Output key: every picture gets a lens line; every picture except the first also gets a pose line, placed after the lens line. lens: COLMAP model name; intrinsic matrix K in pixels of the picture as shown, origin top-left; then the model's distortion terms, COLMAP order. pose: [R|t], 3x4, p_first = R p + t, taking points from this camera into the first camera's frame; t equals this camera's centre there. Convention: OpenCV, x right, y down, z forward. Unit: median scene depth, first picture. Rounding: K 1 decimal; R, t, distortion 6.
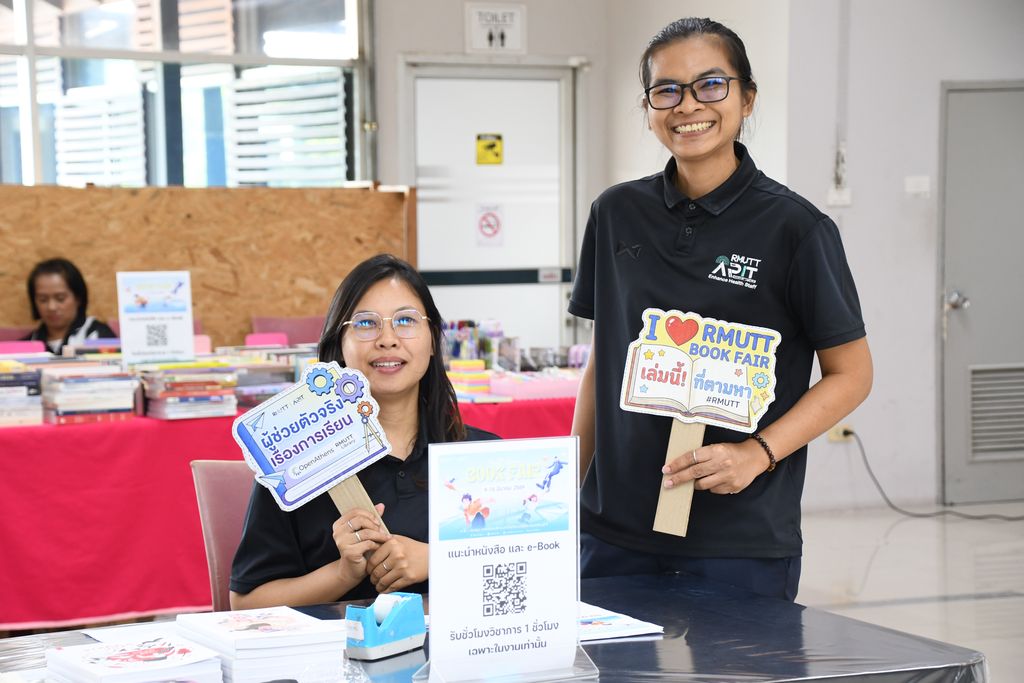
lens RADIAL K [[2474.3, 0, 533.4], [0, 2474.3, 298.1], [0, 0, 1]] dist [0.869740, 0.000000]
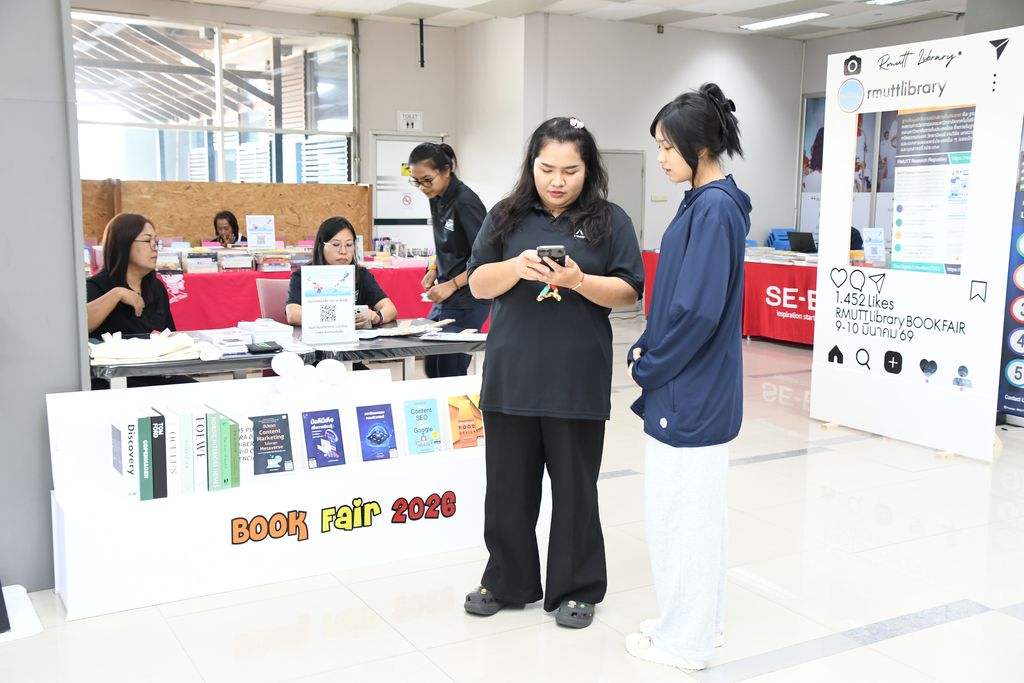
lens RADIAL K [[1057.6, 0, 520.0], [0, 1057.6, 334.3], [0, 0, 1]] dist [0.042468, 0.000000]
pose [[0.998128, 0.008282, 0.060601, 0.037408], [-0.013896, 0.995587, 0.092807, 0.004569], [-0.059565, -0.093475, 0.993838, -0.080140]]
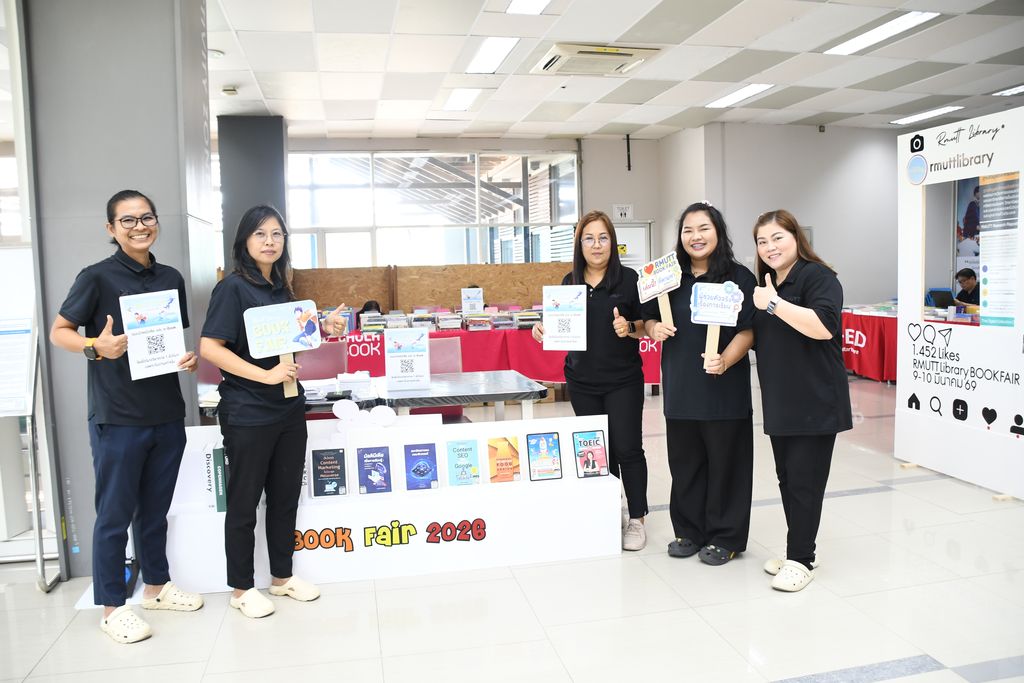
lens RADIAL K [[794.5, 0, 522.3], [0, 794.5, 336.4], [0, 0, 1]] dist [-0.142833, 0.085823]
pose [[0.966275, 0.002244, -0.257503, 0.140429], [0.010245, 0.998835, 0.047148, 0.003365], [0.257309, -0.048196, 0.965127, -0.019591]]
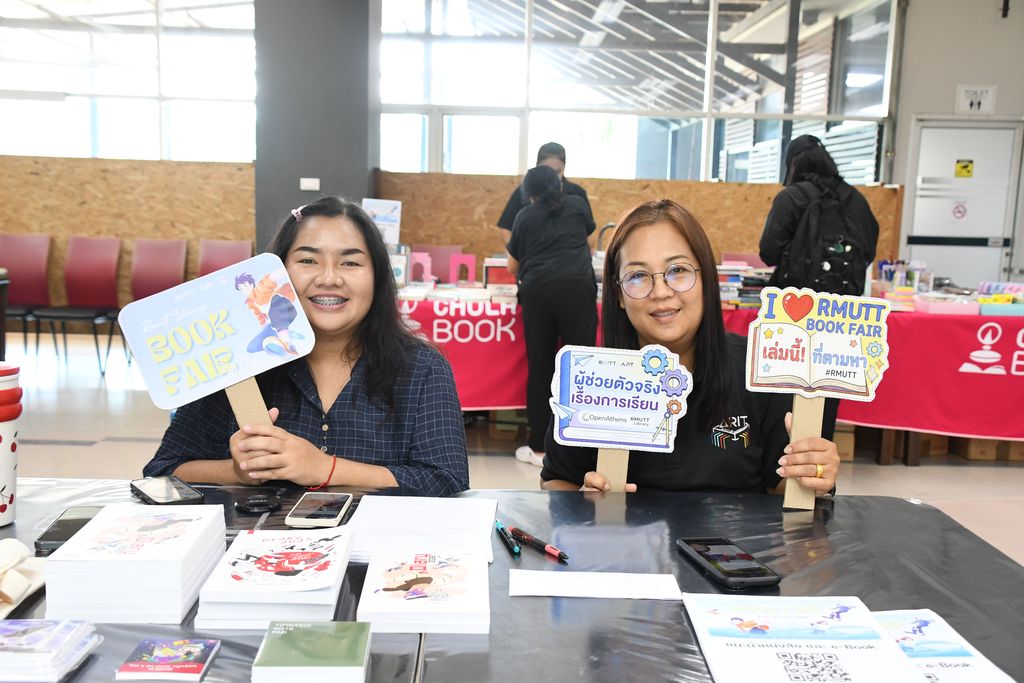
lens RADIAL K [[1057.6, 0, 510.1], [0, 1057.6, 344.7], [0, 0, 1]] dist [0.042468, 0.000000]
pose [[0.895628, 0.089445, -0.435719, 0.040180], [-0.050929, 0.993752, 0.099314, 0.006286], [0.441880, -0.066758, 0.894587, 0.202052]]
